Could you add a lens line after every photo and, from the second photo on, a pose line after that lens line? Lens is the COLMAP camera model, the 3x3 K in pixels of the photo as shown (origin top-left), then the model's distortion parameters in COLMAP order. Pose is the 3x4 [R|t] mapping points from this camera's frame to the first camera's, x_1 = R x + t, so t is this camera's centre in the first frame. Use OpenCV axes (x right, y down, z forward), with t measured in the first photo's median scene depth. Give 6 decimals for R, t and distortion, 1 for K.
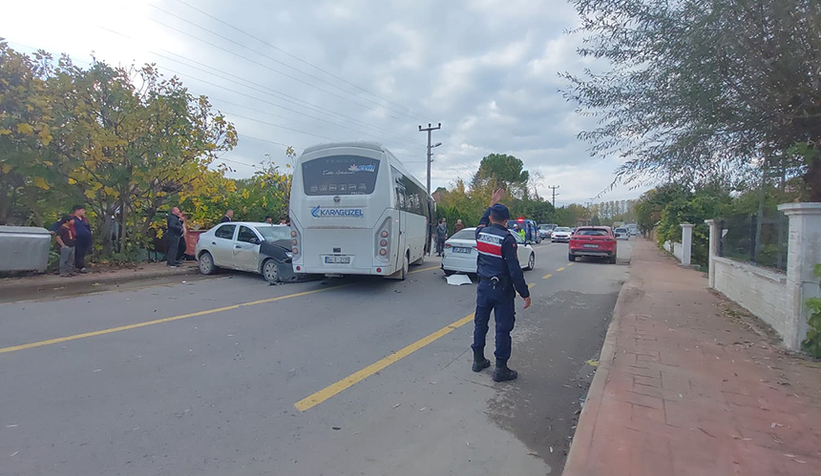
lens RADIAL K [[338.7, 0, 410.5], [0, 338.7, 238.0], [0, 0, 1]] dist [-0.001119, -0.008528]
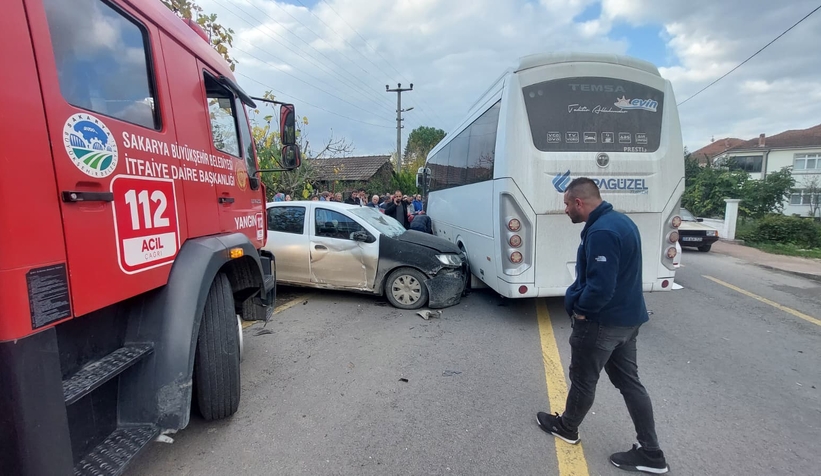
lens RADIAL K [[349.3, 0, 447.3], [0, 349.3, 240.1], [0, 0, 1]] dist [0.000068, 0.000160]
pose [[0.958479, -0.038236, 0.282589, -0.509385], [0.016655, 0.996784, 0.078381, -0.028036], [-0.284678, -0.070420, 0.956033, 0.436263]]
